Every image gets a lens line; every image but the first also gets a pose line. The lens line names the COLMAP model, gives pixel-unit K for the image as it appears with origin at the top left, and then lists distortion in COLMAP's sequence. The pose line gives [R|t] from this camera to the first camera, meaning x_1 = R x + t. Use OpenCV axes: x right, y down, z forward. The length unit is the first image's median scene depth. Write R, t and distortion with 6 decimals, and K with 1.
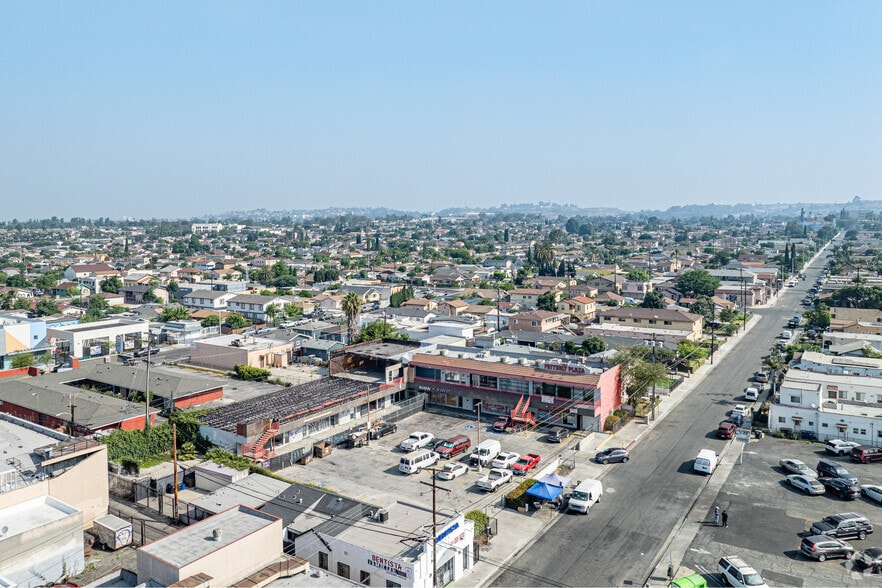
lens RADIAL K [[658.0, 0, 423.9], [0, 658.0, 291.1], [0, 0, 1]] dist [-0.032880, -0.003129]
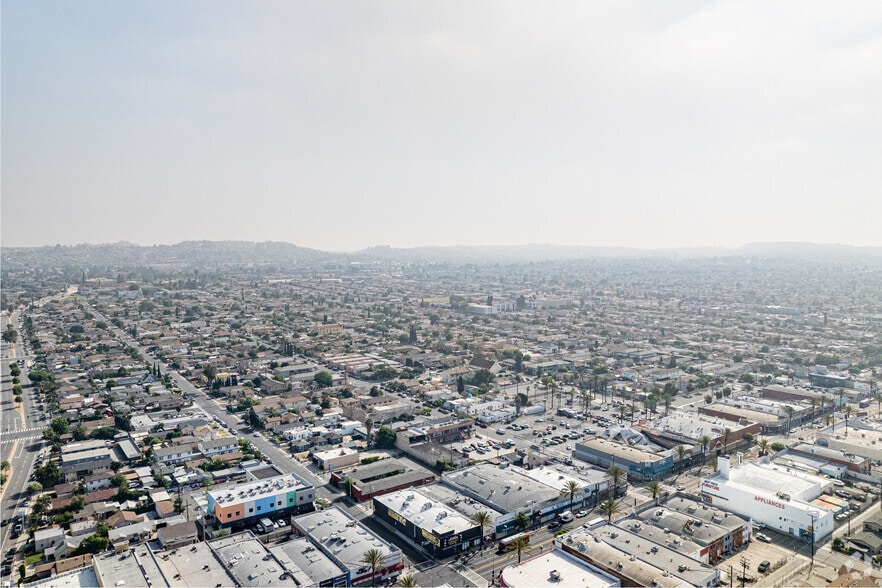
lens RADIAL K [[630.3, 0, 441.0], [0, 630.3, 294.0], [0, 0, 1]] dist [-0.030658, -0.002046]
pose [[0.355166, -0.062992, 0.932679, -2.773002], [0.105534, 0.994050, 0.026950, -0.630062], [-0.928827, 0.088857, 0.359700, -0.191121]]
